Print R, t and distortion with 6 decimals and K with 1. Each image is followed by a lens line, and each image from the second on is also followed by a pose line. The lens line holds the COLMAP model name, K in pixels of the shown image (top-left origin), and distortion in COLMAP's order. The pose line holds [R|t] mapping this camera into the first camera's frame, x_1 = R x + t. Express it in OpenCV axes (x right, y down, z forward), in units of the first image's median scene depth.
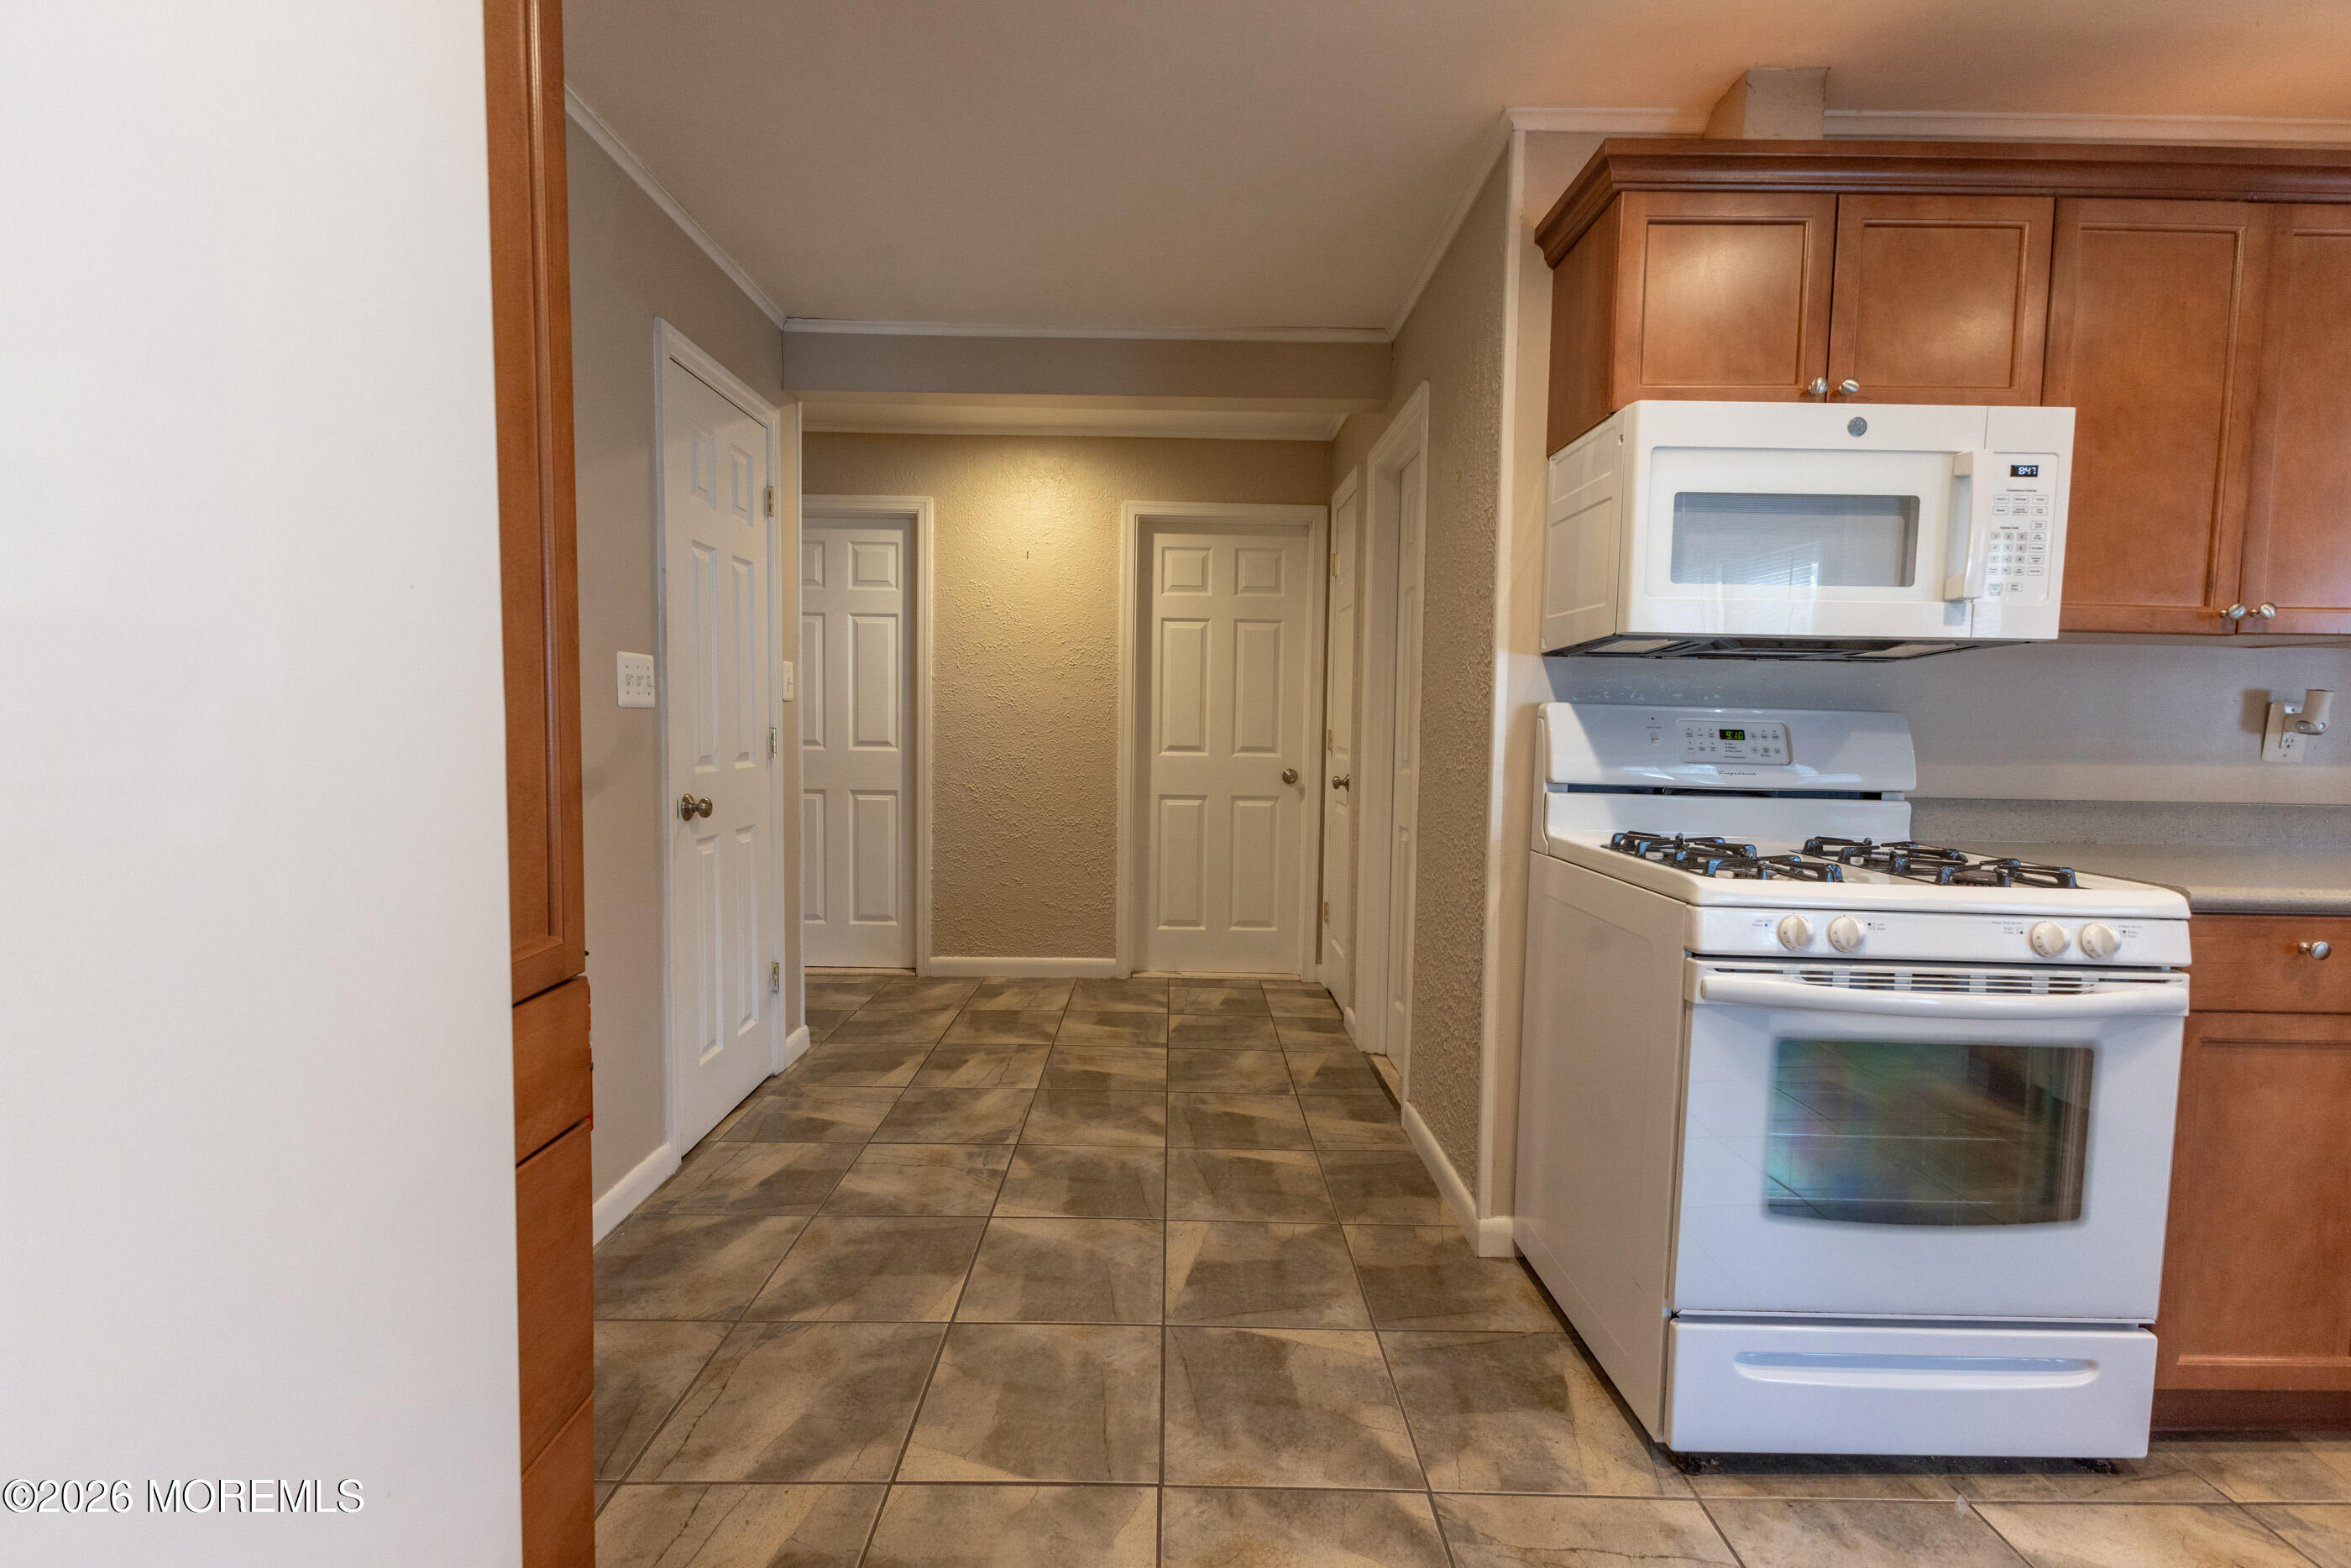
lens RADIAL K [[1003.6, 0, 1176.1], [0, 1003.6, 775.3], [0, 0, 1]] dist [0.017708, -0.006334]
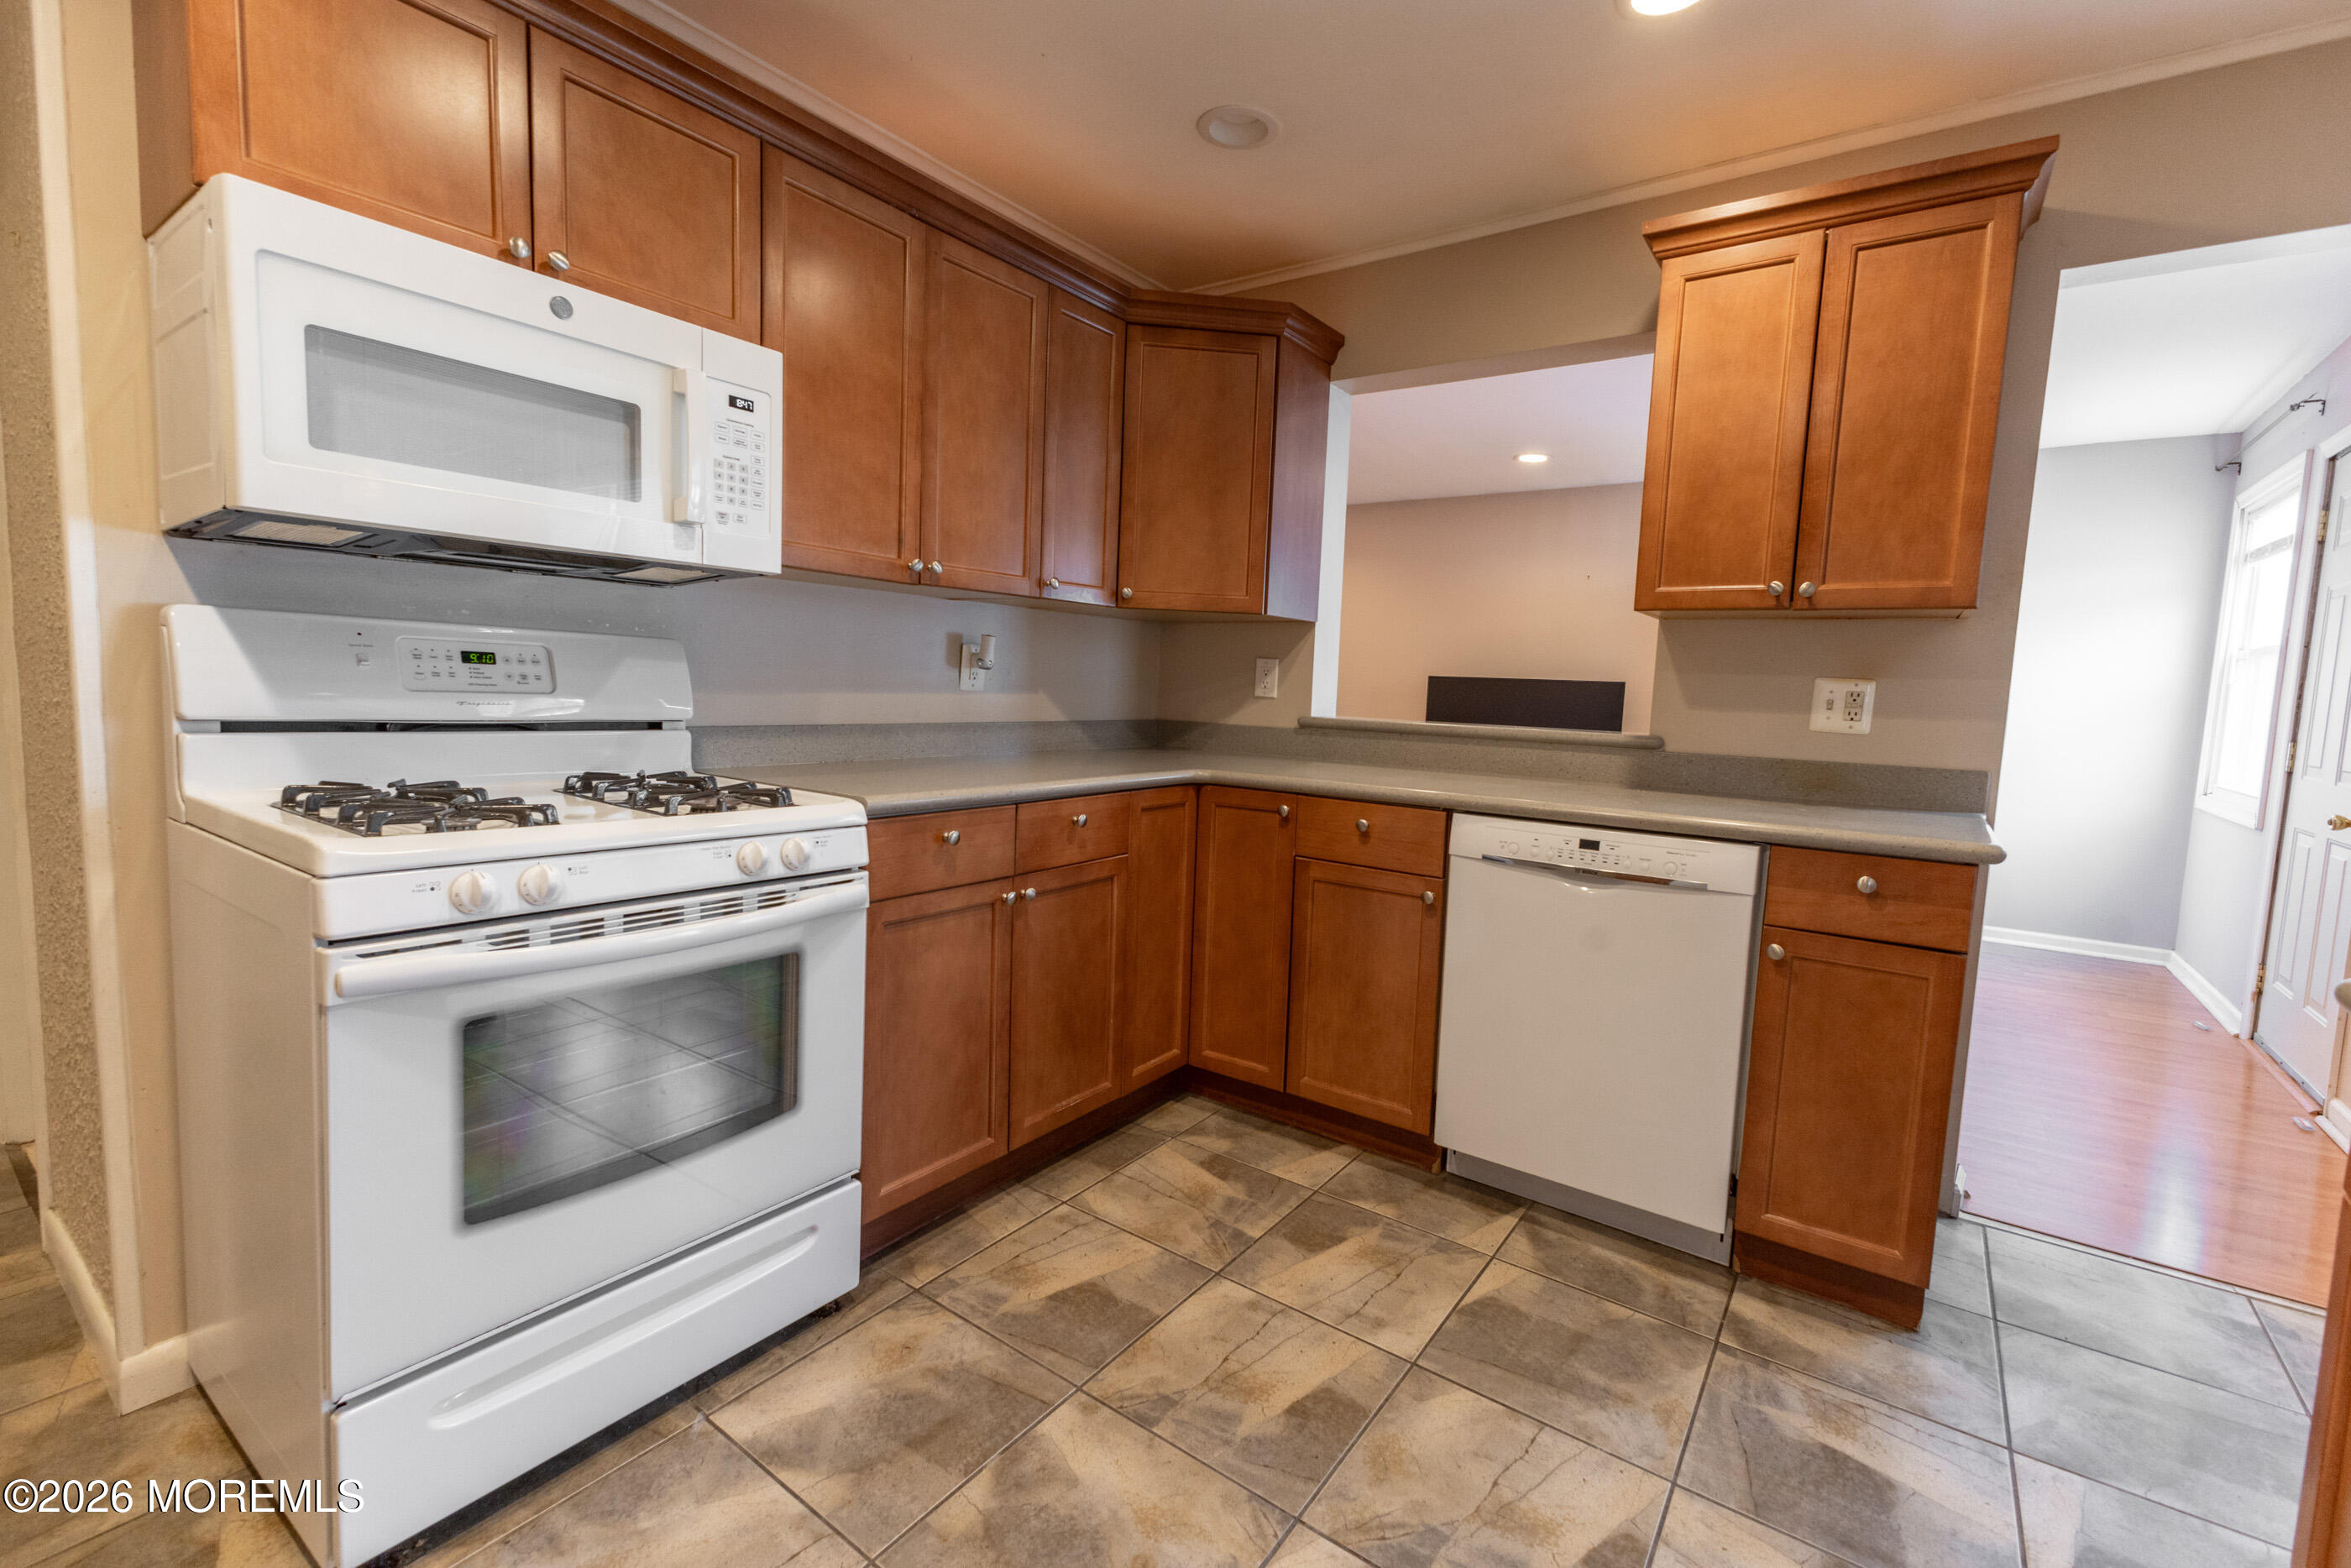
lens RADIAL K [[1006.0, 0, 1173.9], [0, 1006.0, 773.8], [0, 0, 1]] dist [0.009518, 0.000408]
pose [[0.591891, -0.067685, 0.803171, 0.254086], [0.016047, 0.997260, 0.072216, 0.005849], [-0.805858, -0.029855, 0.591355, 0.035296]]
